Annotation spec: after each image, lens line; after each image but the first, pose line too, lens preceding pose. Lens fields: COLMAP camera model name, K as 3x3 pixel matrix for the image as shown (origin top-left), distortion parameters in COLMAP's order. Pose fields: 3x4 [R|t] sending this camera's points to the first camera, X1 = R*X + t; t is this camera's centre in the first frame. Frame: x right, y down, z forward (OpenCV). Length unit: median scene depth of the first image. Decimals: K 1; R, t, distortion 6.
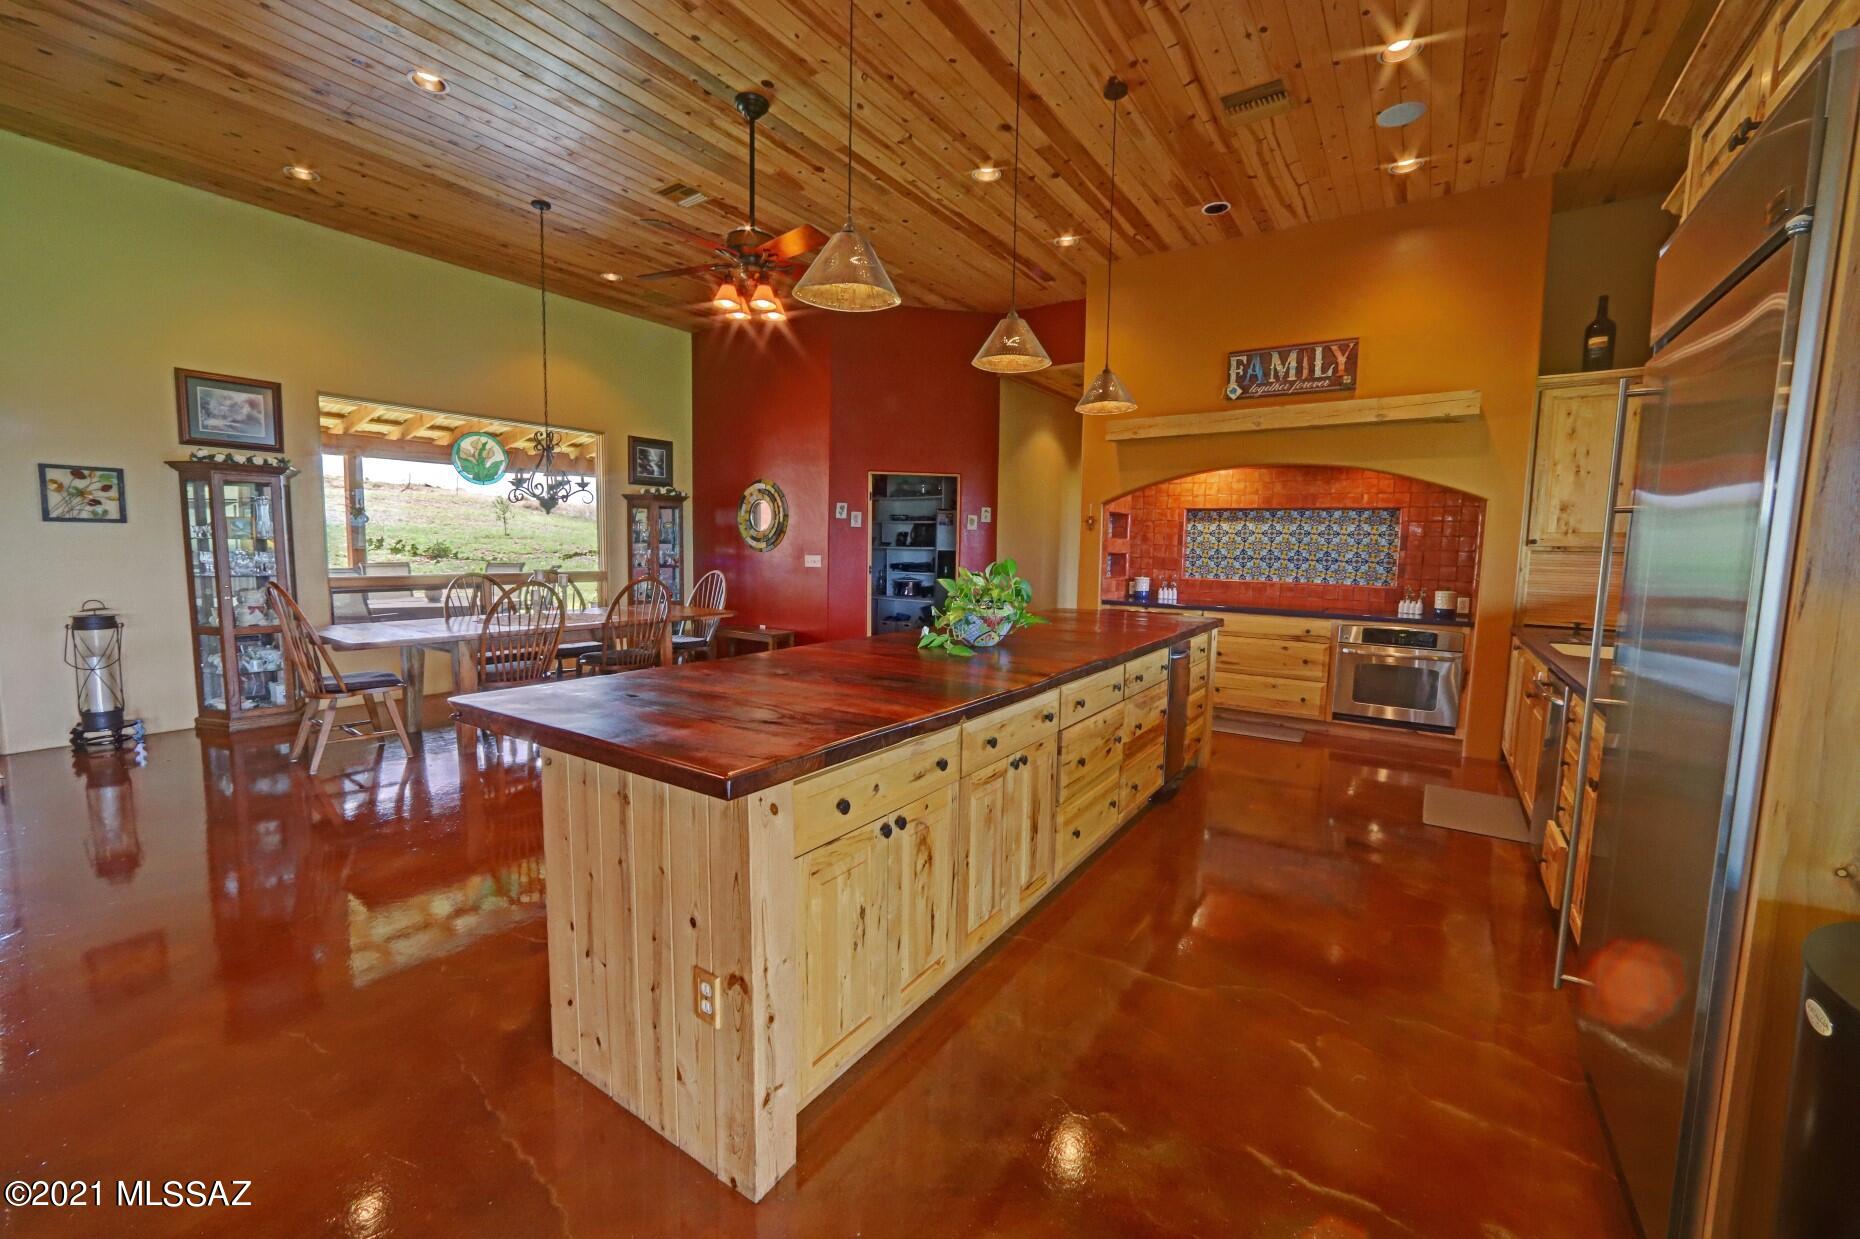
lens RADIAL K [[744.2, 0, 928.4], [0, 744.2, 615.0], [0, 0, 1]] dist [0.000071, 0.000994]
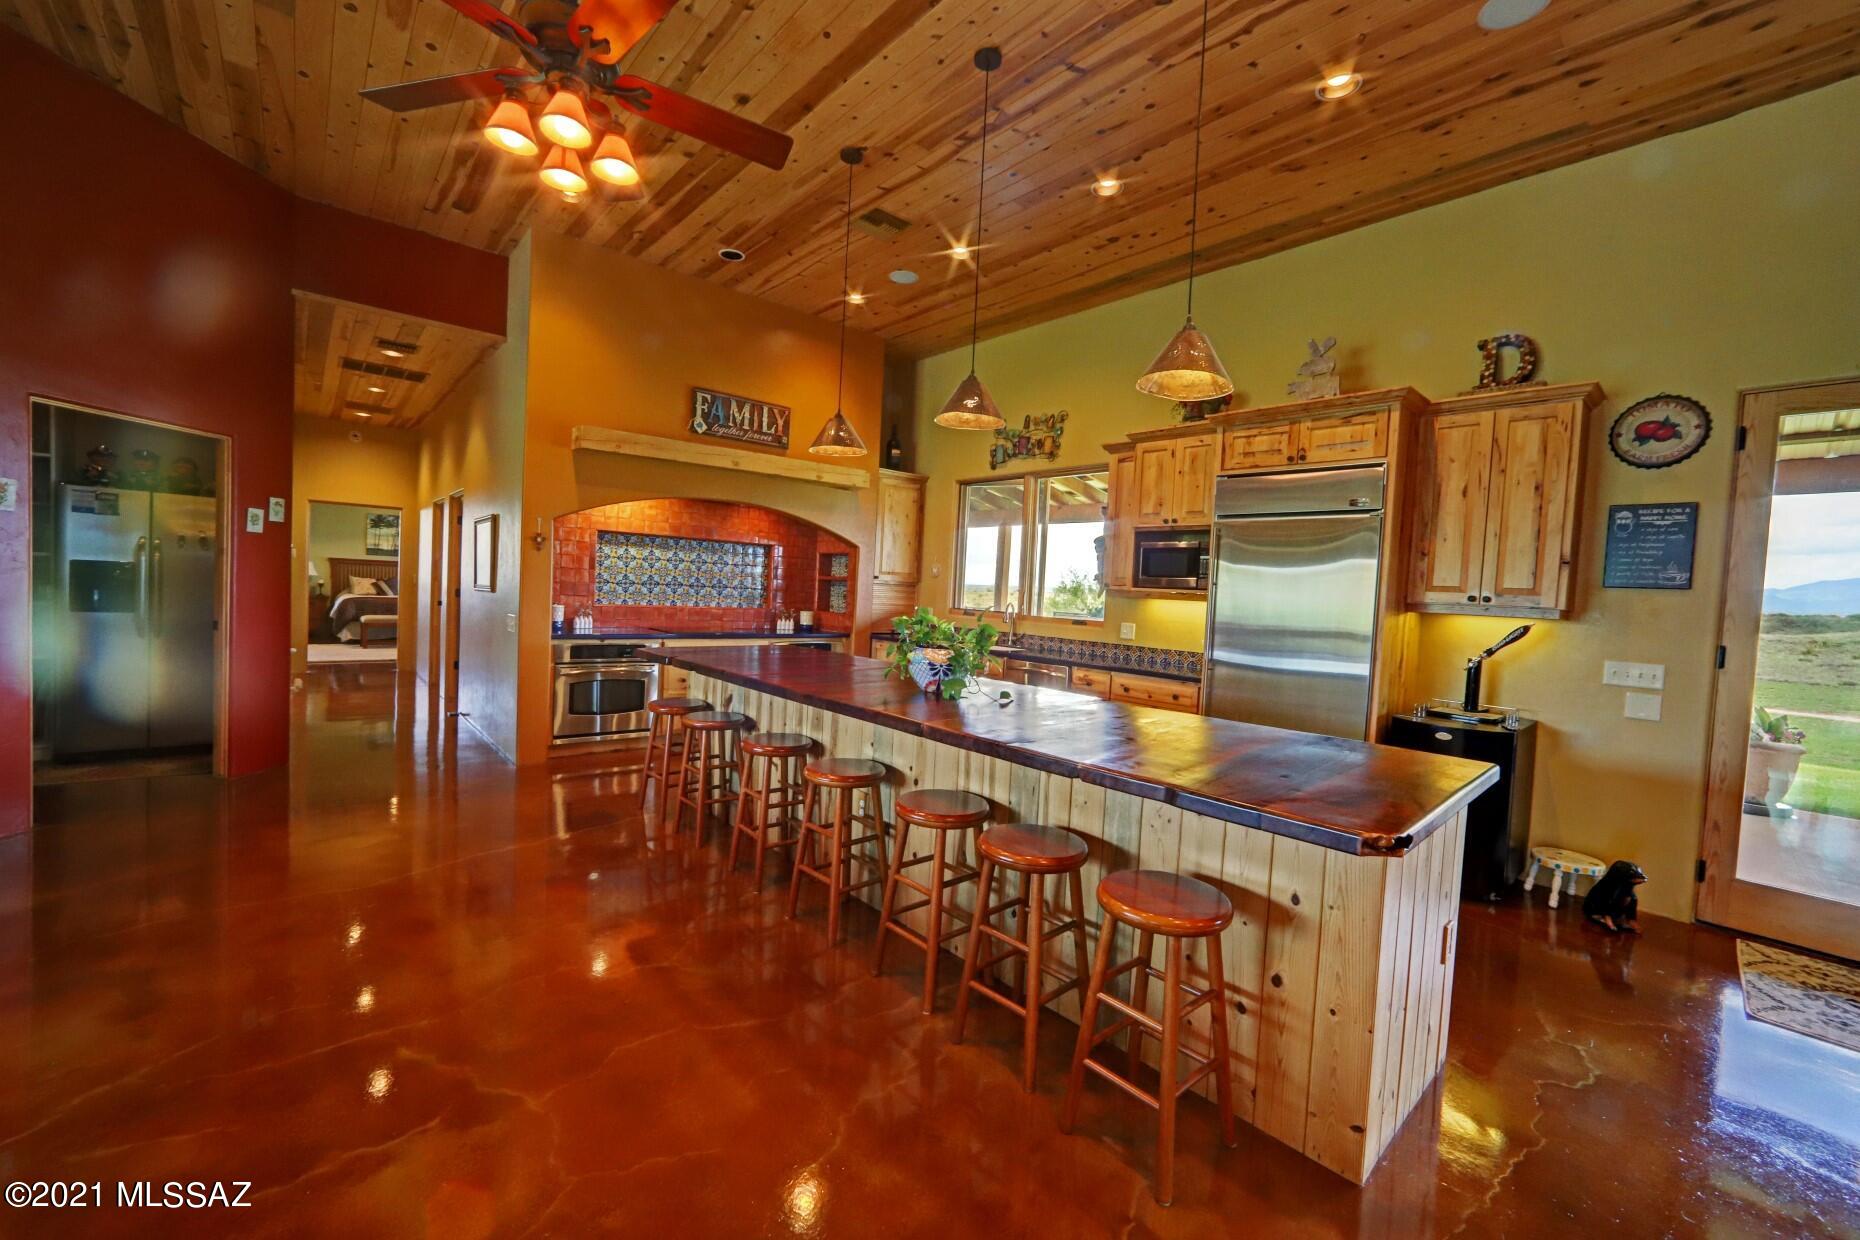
lens RADIAL K [[744.2, 0, 931.4], [0, 744.2, 614.9], [0, 0, 1]] dist [0.000071, 0.000994]
pose [[0.256241, -0.041109, 0.965738, -0.514137], [0.051549, 0.998255, 0.028816, -0.049878], [-0.965237, 0.042399, 0.257913, 0.428518]]
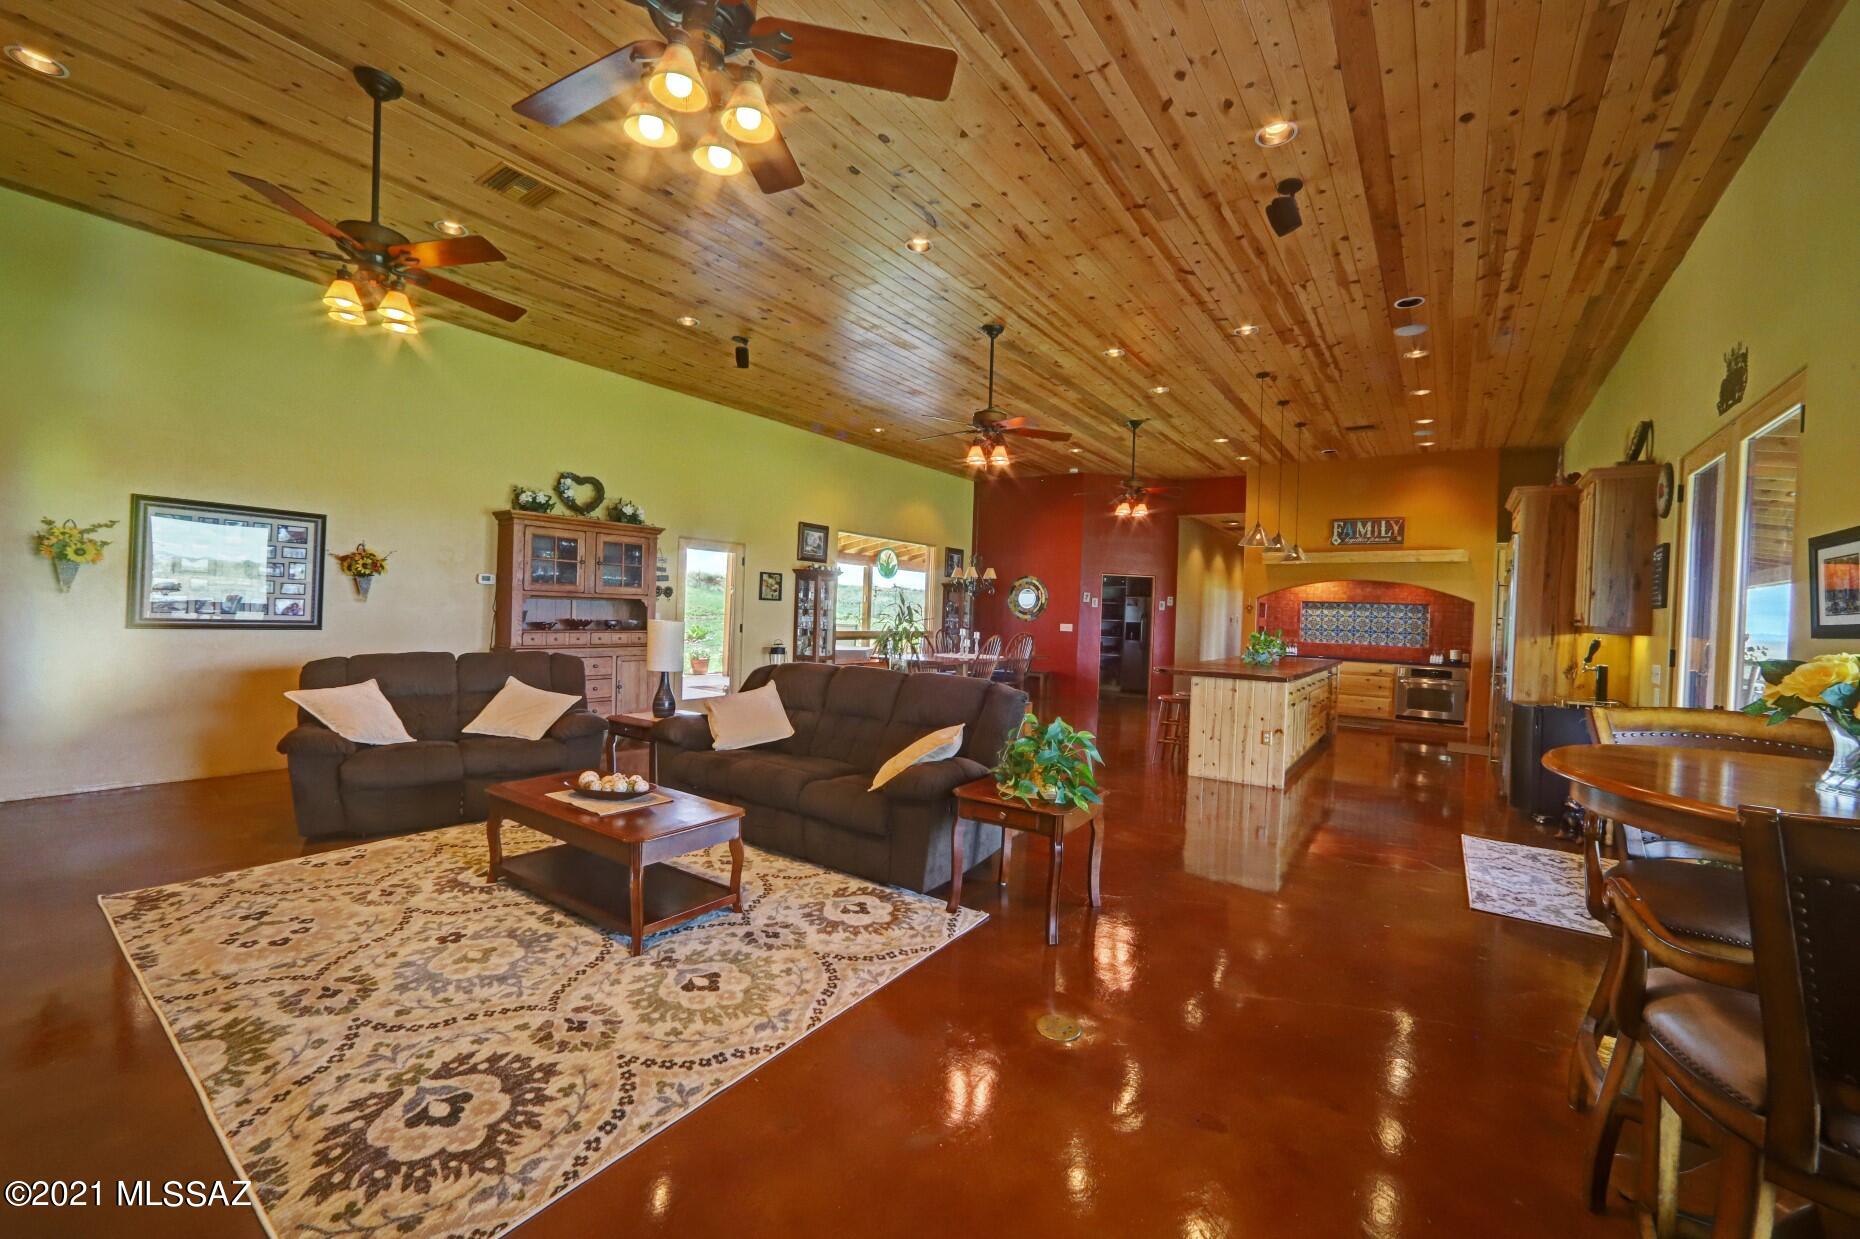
lens RADIAL K [[744.2, 0, 933.2], [0, 744.2, 616.8], [0, 0, 1]] dist [0.000071, 0.000994]
pose [[0.999735, 0.020540, -0.010354, -0.566886], [-0.021385, 0.995751, -0.089569, 0.076552], [0.008470, 0.089767, 0.995927, -0.834516]]
